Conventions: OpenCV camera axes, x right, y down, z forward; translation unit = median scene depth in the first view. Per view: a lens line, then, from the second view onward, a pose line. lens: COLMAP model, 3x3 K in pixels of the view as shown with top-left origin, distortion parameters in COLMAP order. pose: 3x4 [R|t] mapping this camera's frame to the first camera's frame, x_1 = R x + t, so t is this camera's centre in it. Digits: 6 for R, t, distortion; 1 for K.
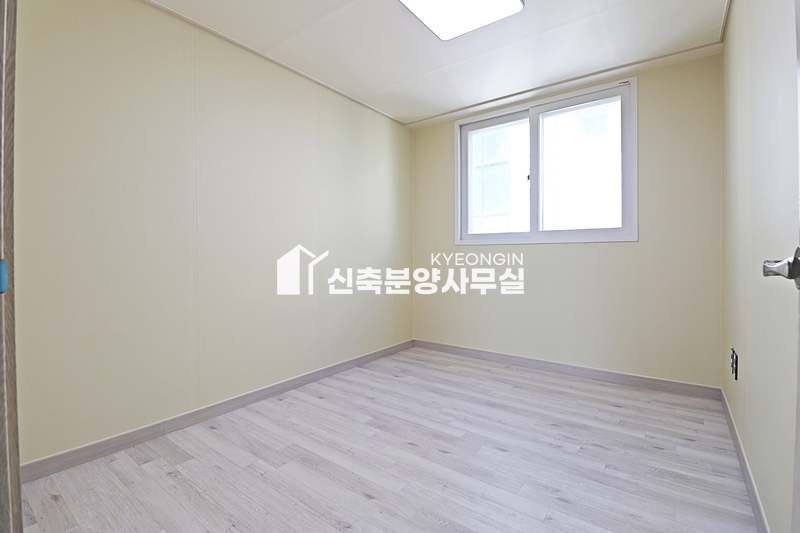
lens RADIAL K [[376.0, 0, 396.9], [0, 376.0, 260.5], [0, 0, 1]] dist [0.017286, -0.018551]
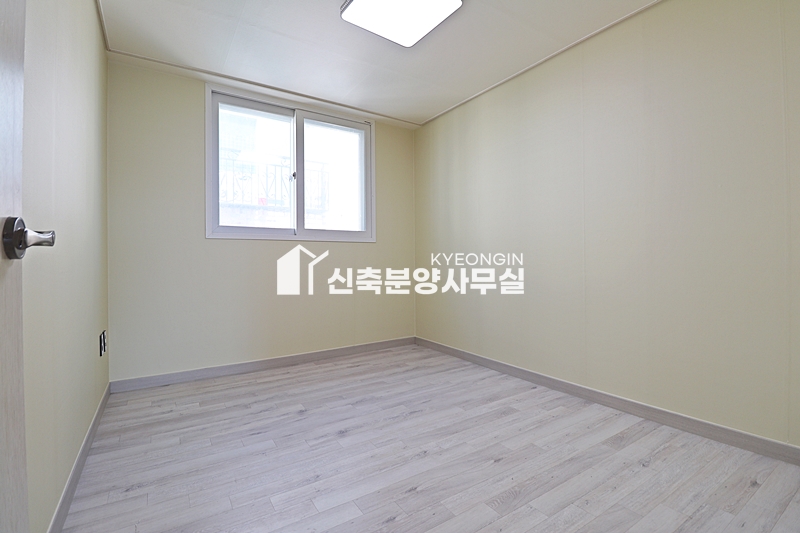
lens RADIAL K [[376.0, 0, 396.9], [0, 376.0, 260.5], [0, 0, 1]] dist [0.017286, -0.018551]
pose [[0.346984, -0.009109, 0.937827, -0.513837], [0.012767, 0.999906, 0.004988, 0.006692], [-0.937784, 0.010242, 0.347068, 0.394029]]
